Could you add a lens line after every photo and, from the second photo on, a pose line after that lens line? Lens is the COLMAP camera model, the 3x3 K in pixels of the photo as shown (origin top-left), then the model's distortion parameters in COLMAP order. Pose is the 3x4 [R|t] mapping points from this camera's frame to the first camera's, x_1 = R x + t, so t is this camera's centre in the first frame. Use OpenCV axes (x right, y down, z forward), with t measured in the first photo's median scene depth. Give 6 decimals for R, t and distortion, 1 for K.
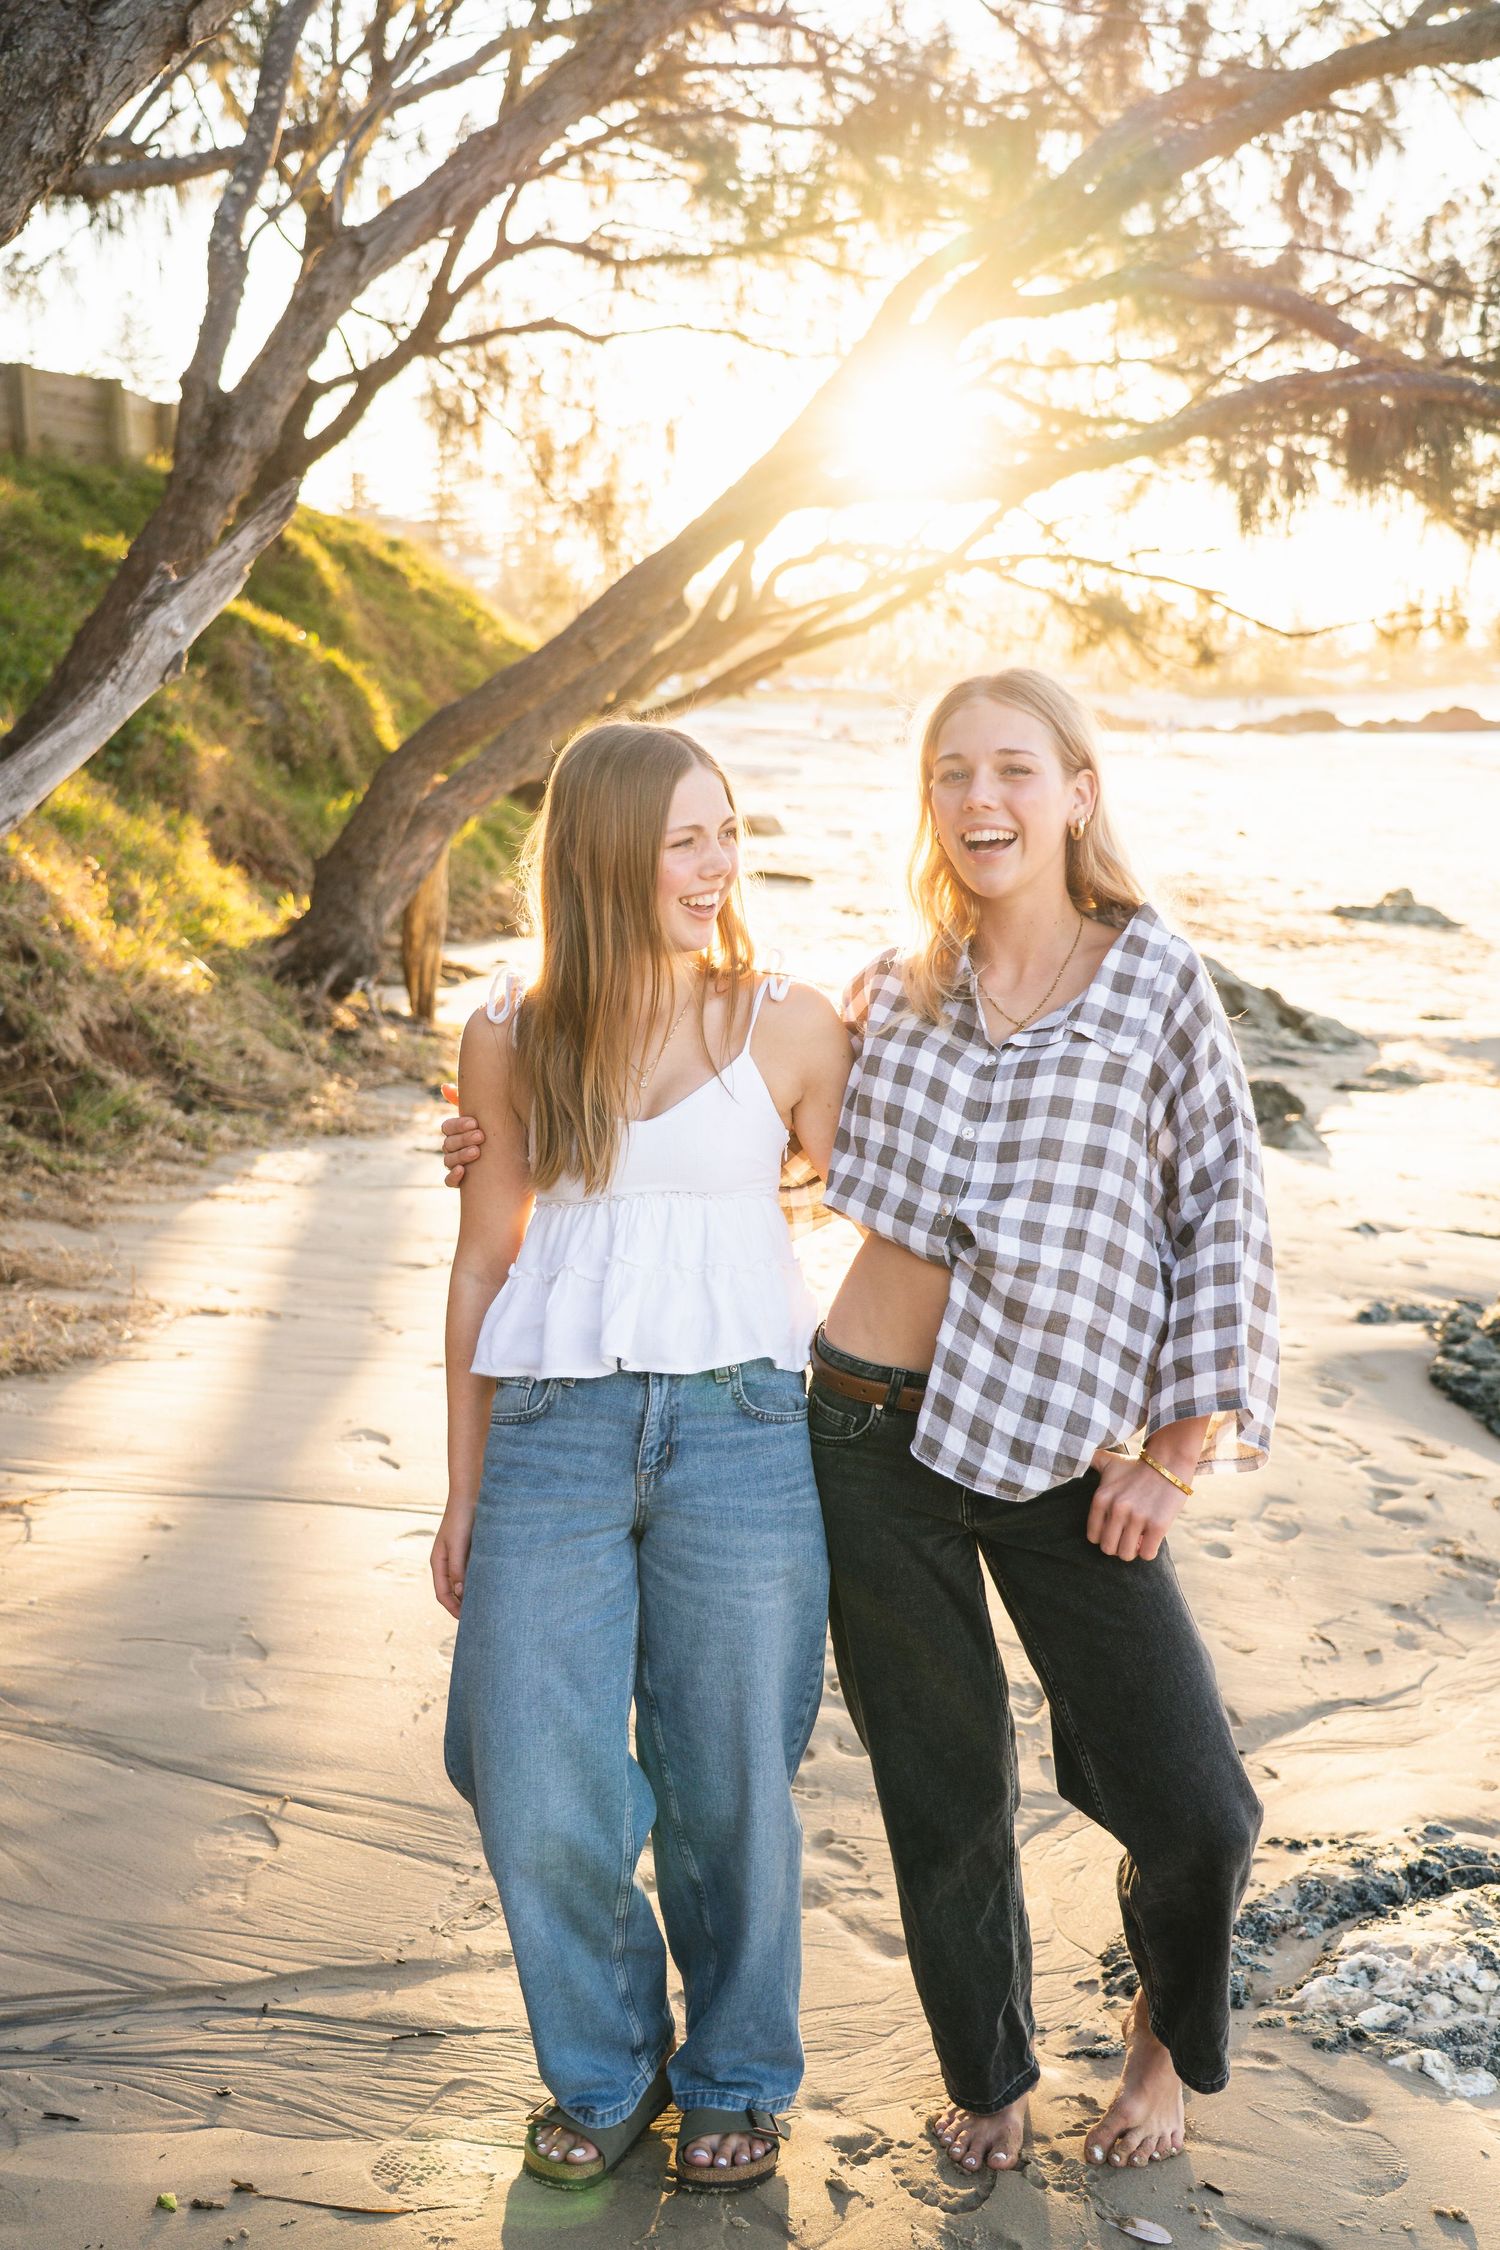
lens RADIAL K [[2575.8, 0, 758.7], [0, 2575.8, 1122.9], [0, 0, 1]] dist [0.091189, 0.149555]
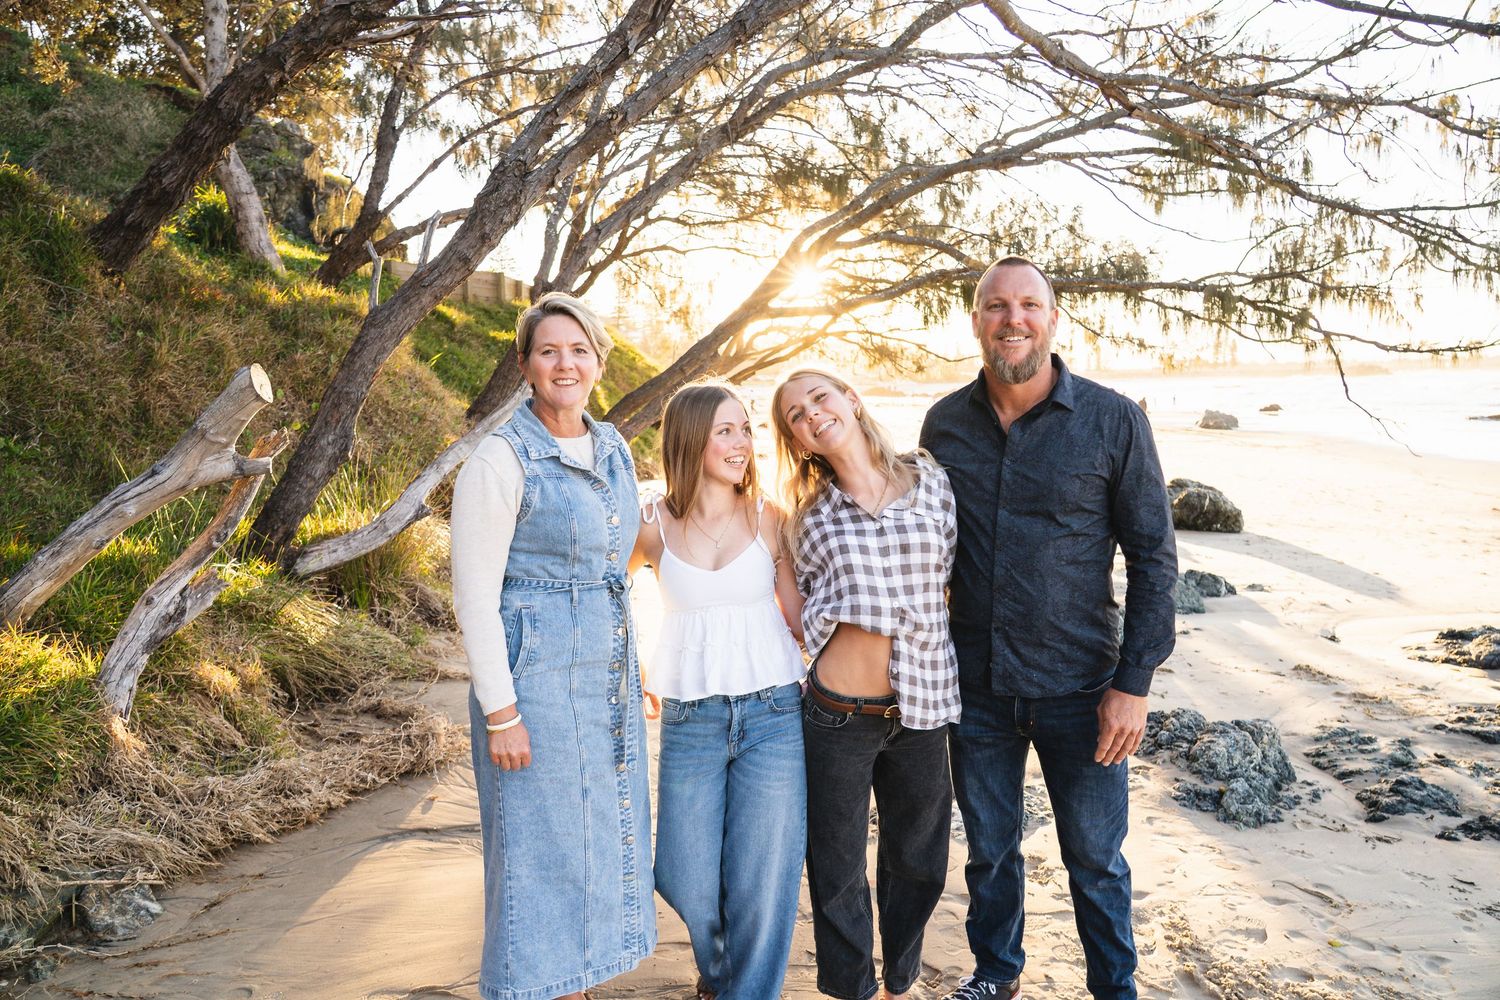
lens RADIAL K [[1045.8, 0, 744.5], [0, 1045.8, 502.9], [0, 0, 1]] dist [-0.143478, 0.076655]
pose [[0.999927, -0.011767, -0.002581, -0.000291], [0.011624, 0.998699, -0.049643, 0.006466], [0.003162, 0.049609, 0.998764, -0.070184]]
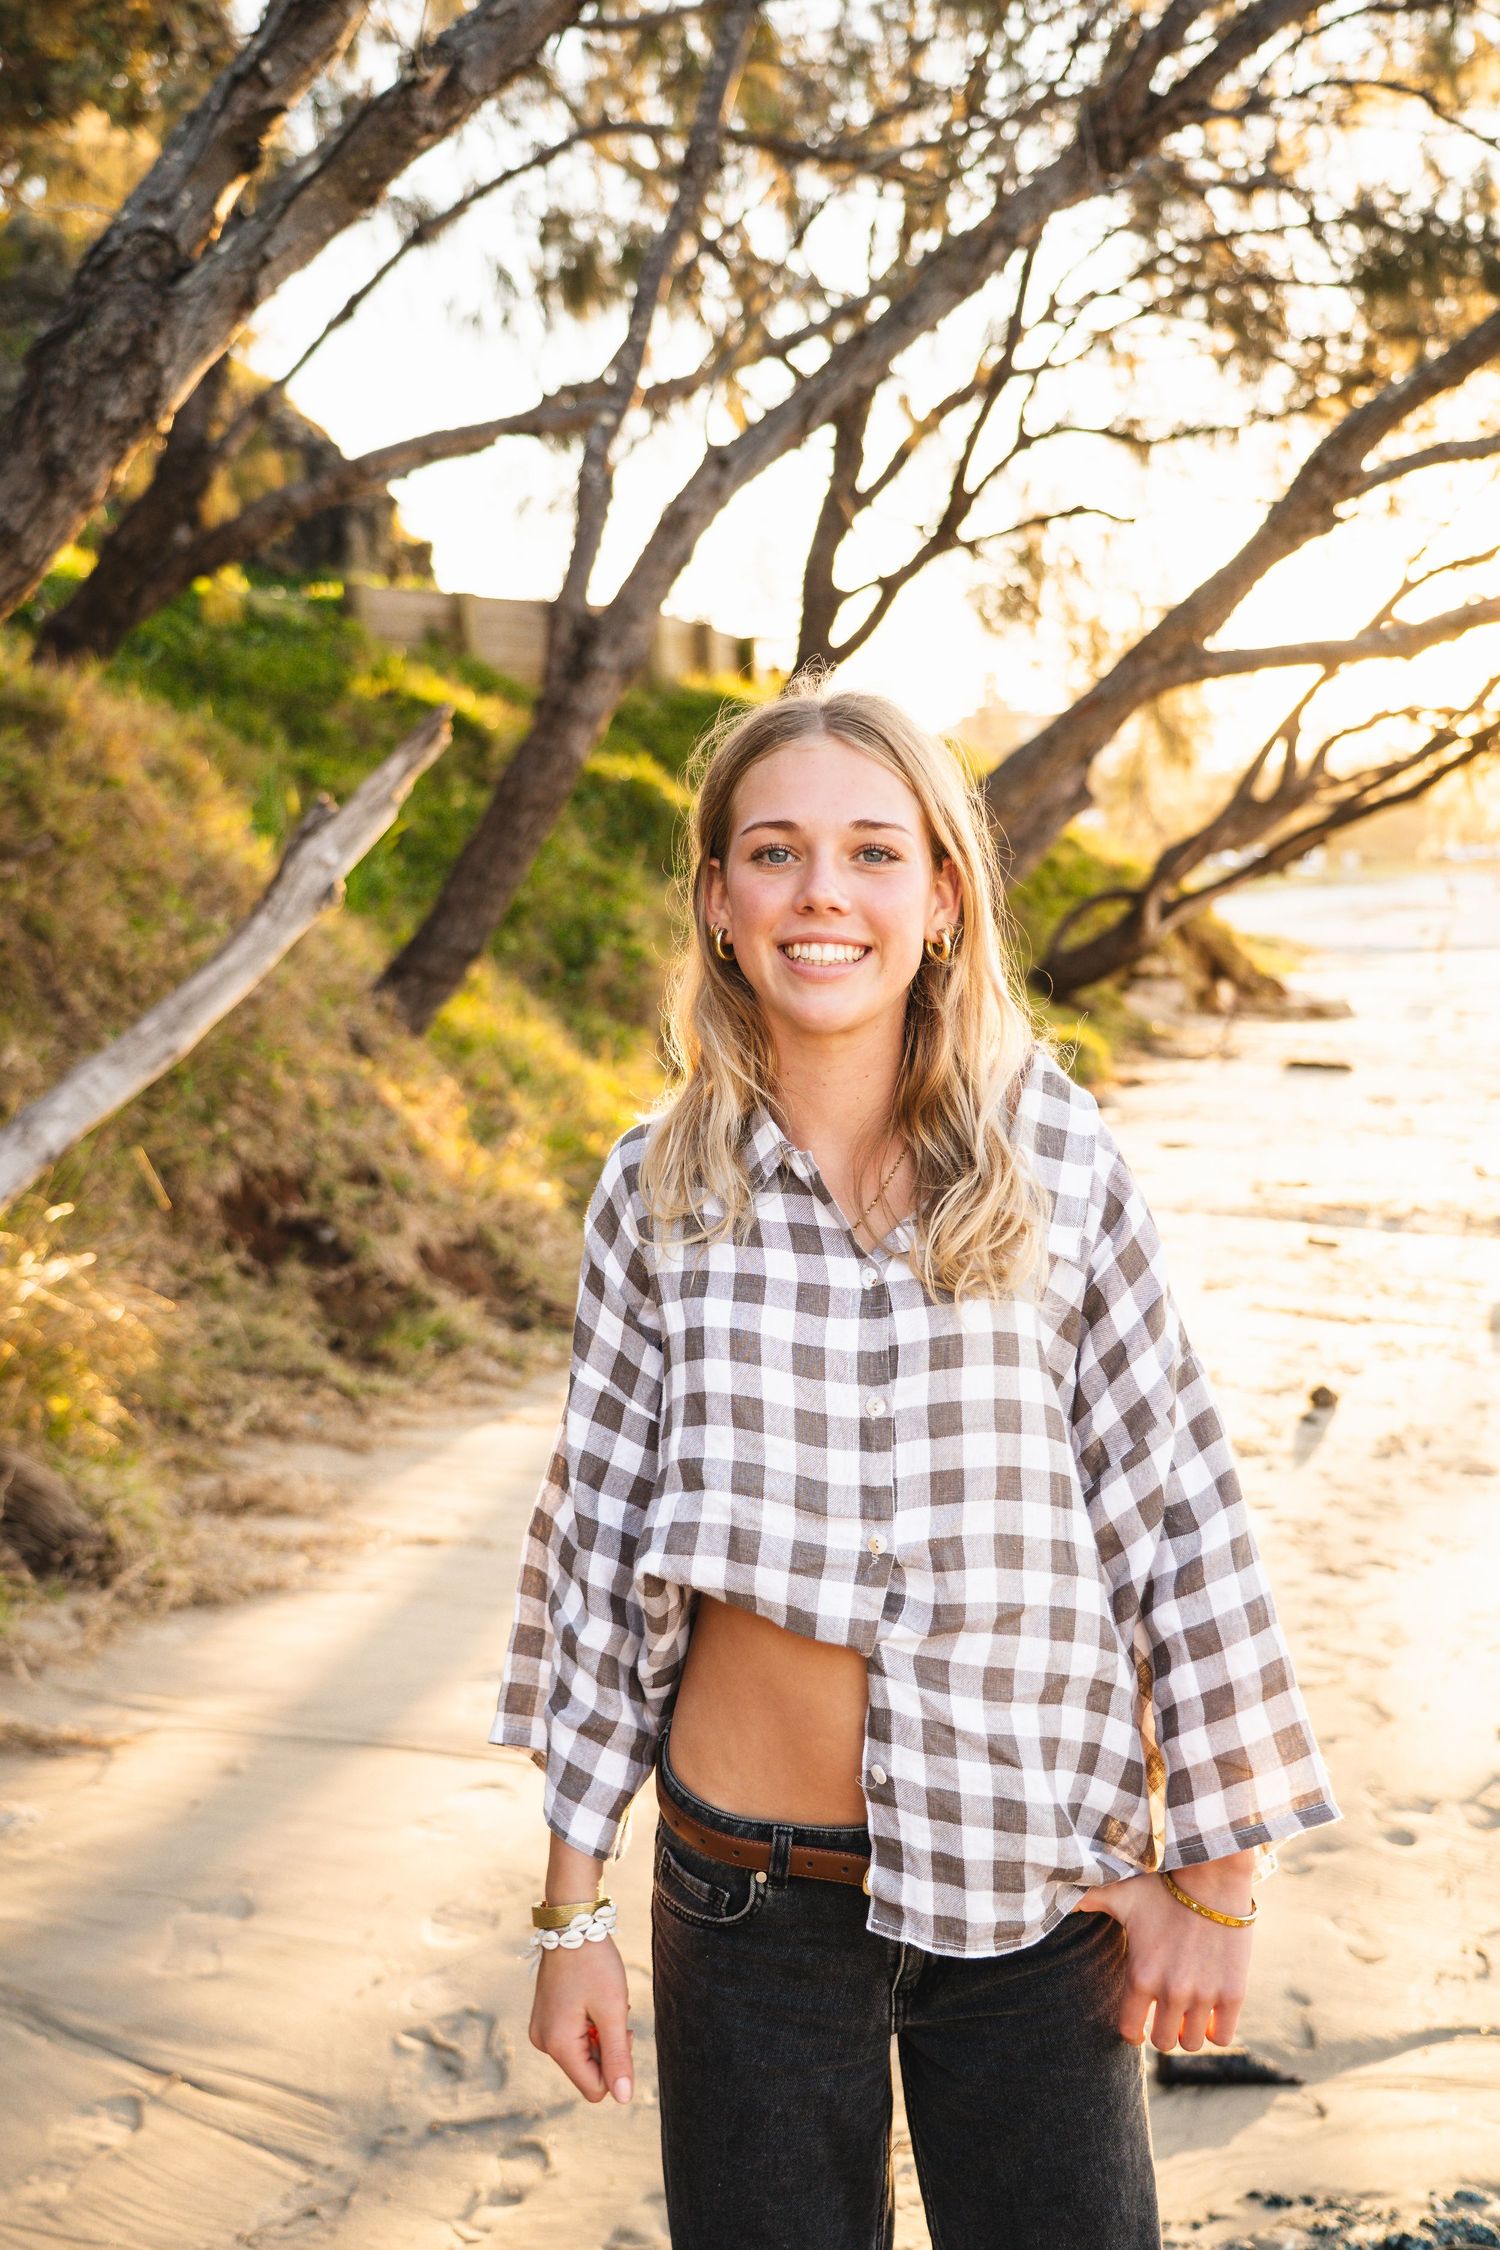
lens RADIAL K [[2678.4, 0, 755.4], [0, 2678.4, 1127.0], [0, 0, 1]] dist [0.135734, 0.075629]
pose [[0.969785, -0.027352, -0.242424, 0.102626], [0.009217, 0.997093, -0.075628, -0.003356], [0.243788, 0.071109, 0.967218, 0.021601]]
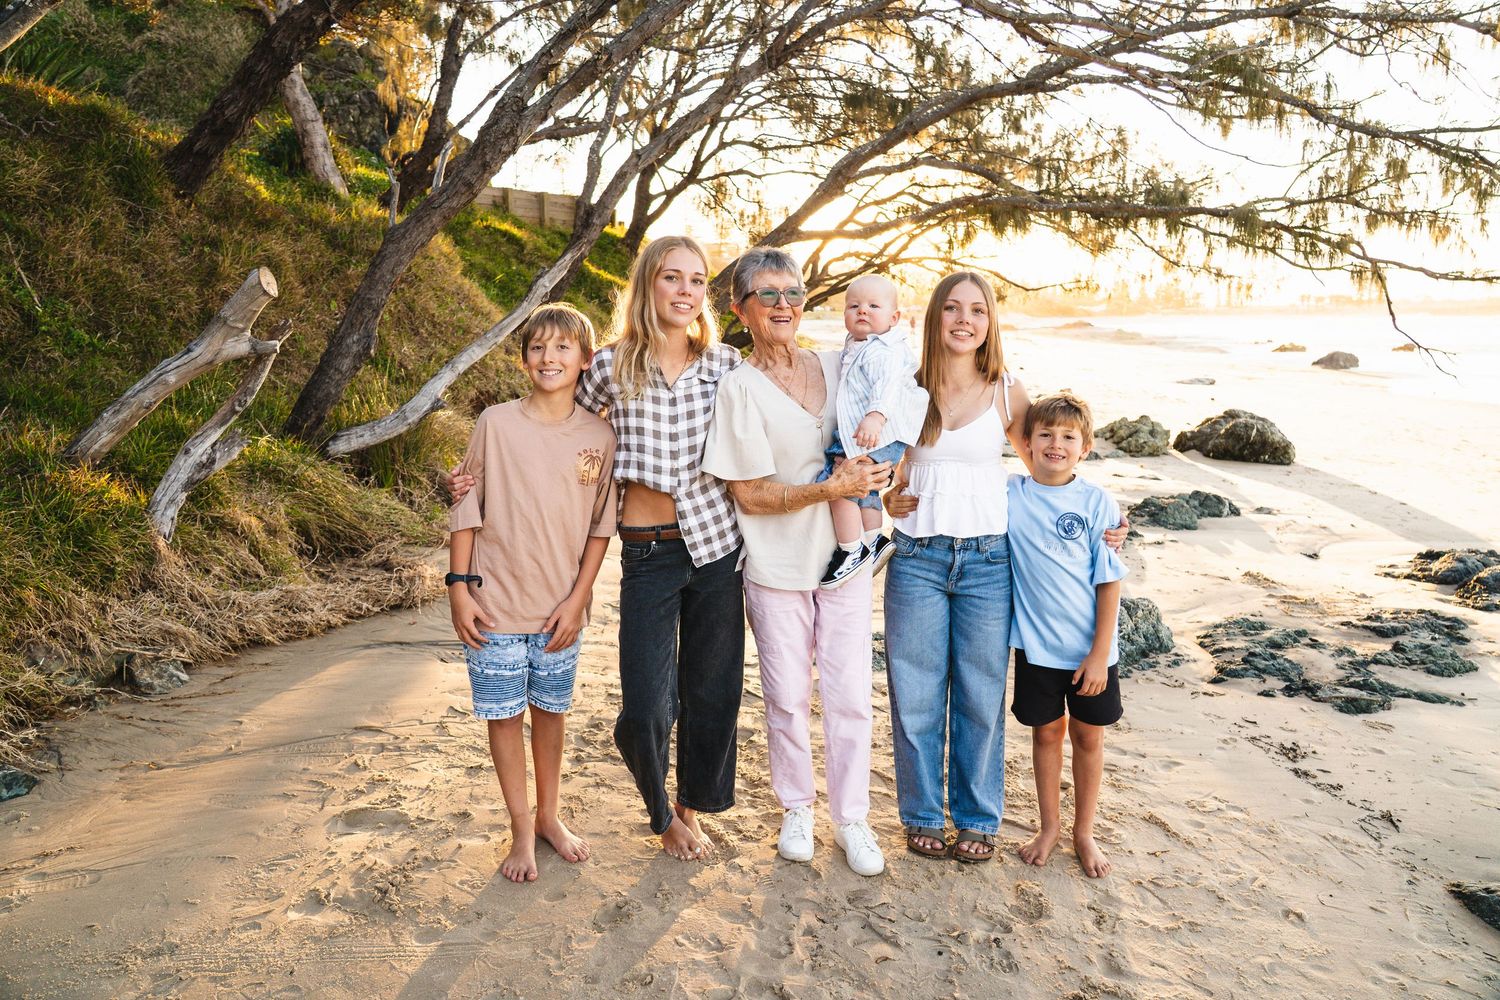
lens RADIAL K [[1079.4, 0, 749.0], [0, 1079.4, 497.2], [0, 0, 1]] dist [-0.129064, 0.084233]
pose [[0.995378, 0.015321, -0.094805, 0.086198], [-0.014868, 0.999874, 0.005485, 0.034404], [0.094878, -0.004050, 0.995481, -0.164410]]
